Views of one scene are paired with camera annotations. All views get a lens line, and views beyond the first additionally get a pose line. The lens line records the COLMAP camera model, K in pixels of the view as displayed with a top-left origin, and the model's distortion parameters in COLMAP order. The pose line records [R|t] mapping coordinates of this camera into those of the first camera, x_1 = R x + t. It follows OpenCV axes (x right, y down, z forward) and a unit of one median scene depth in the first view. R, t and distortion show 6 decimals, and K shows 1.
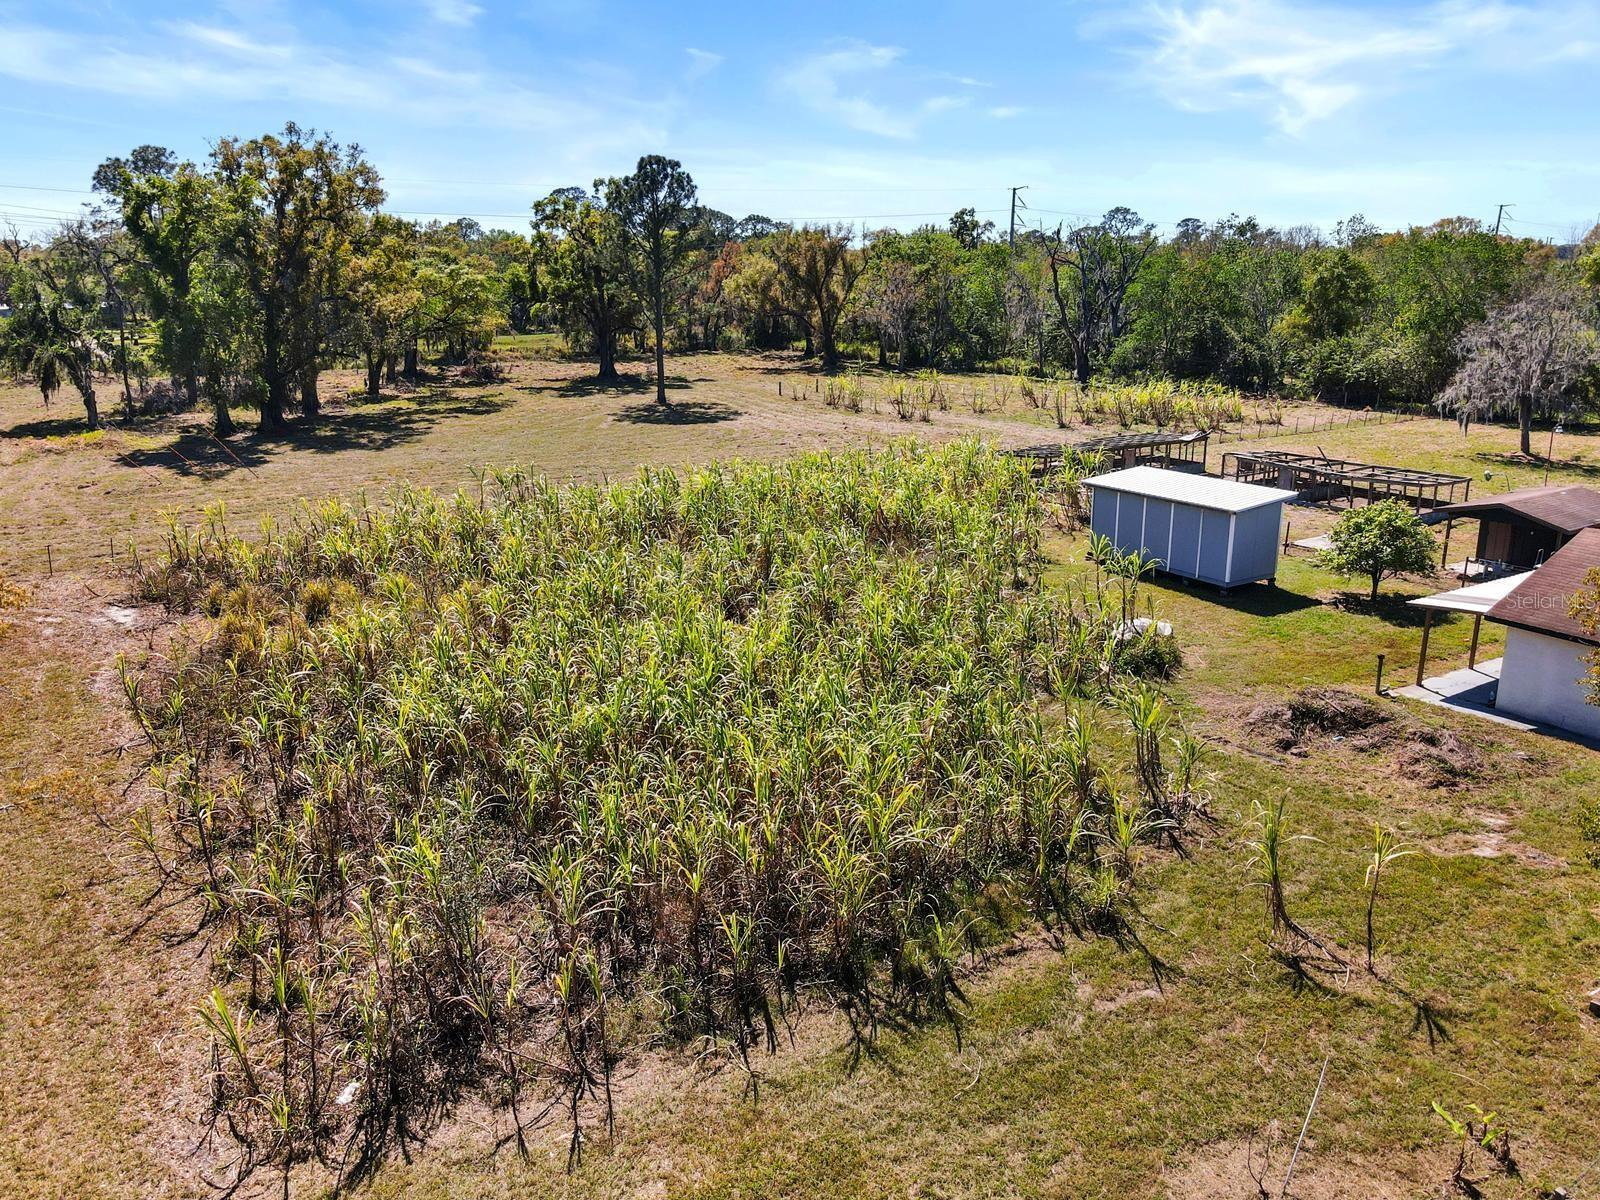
lens RADIAL K [[1137.3, 0, 800.0], [0, 1137.3, 600.0], [0, 0, 1]] dist [0.003533, 0.007449]
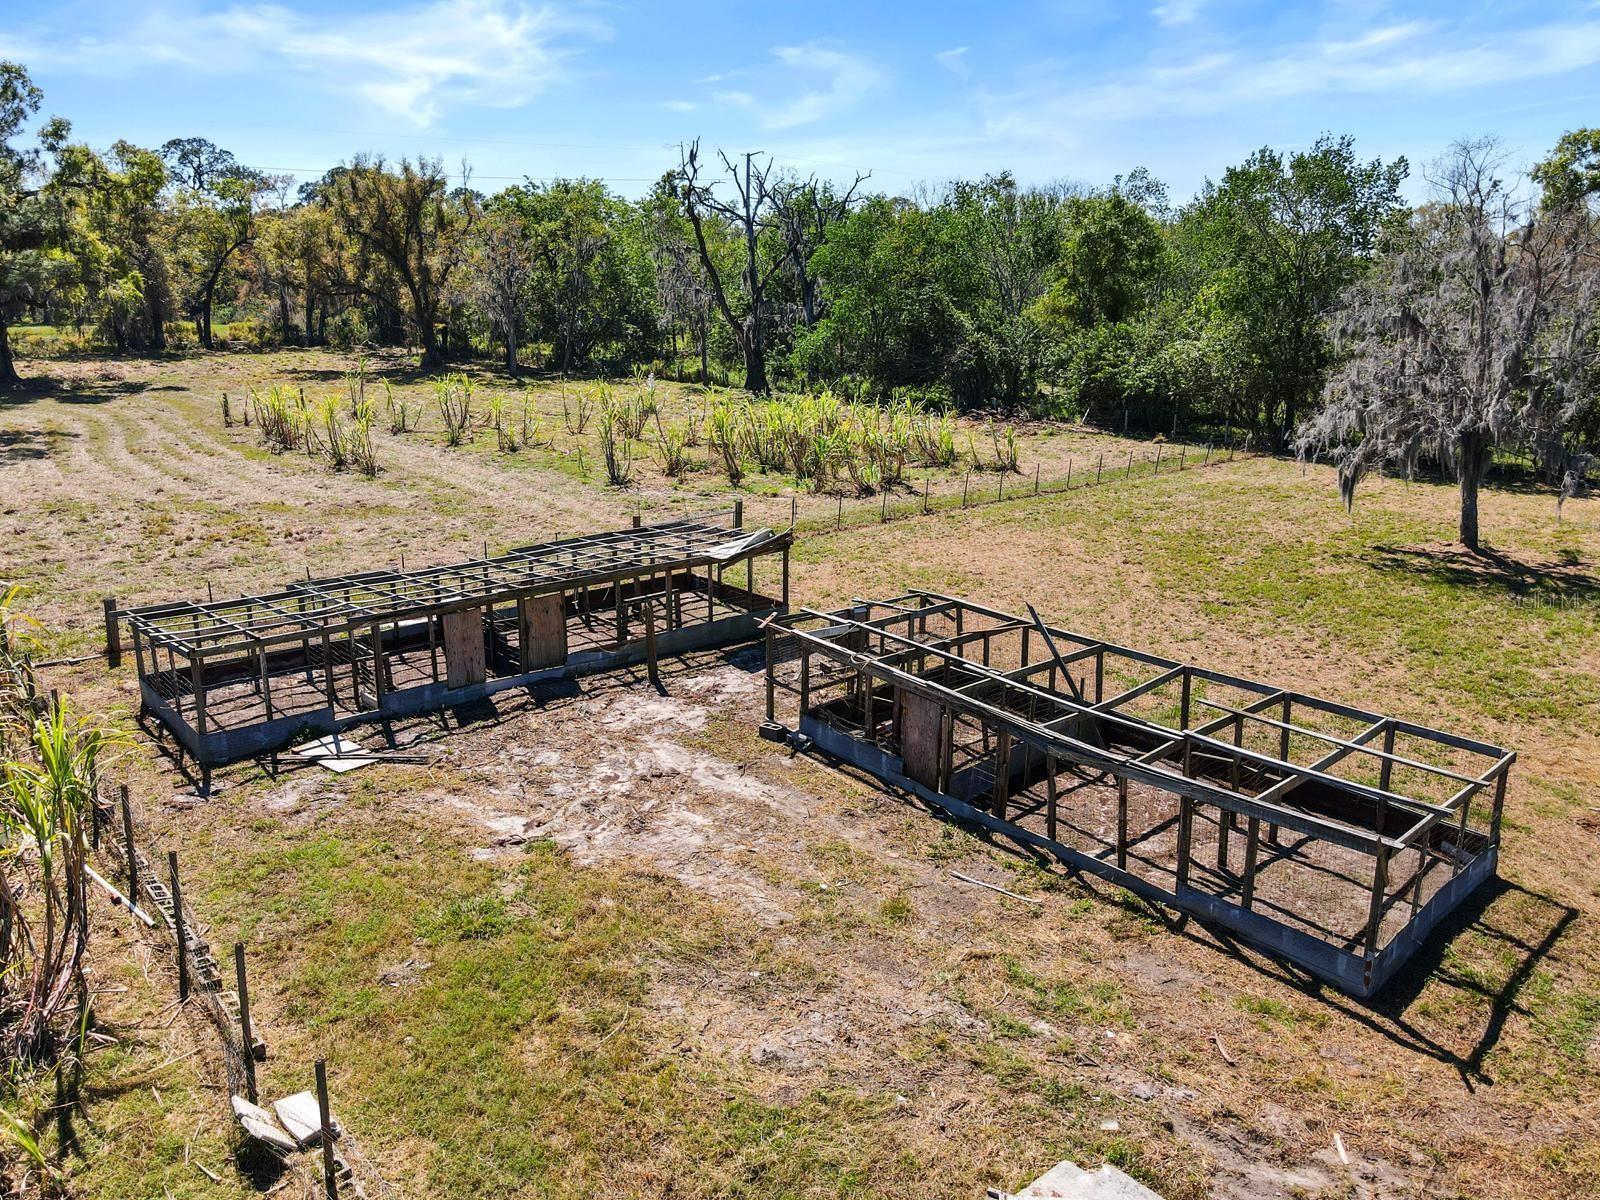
lens RADIAL K [[1137.3, 0, 800.0], [0, 1137.3, 600.0], [0, 0, 1]] dist [0.003533, 0.007449]
pose [[0.987993, -0.027714, 0.151992, 0.195928], [0.028354, 0.999596, -0.002048, -0.078828], [-0.151873, 0.006333, 0.988380, 0.393246]]
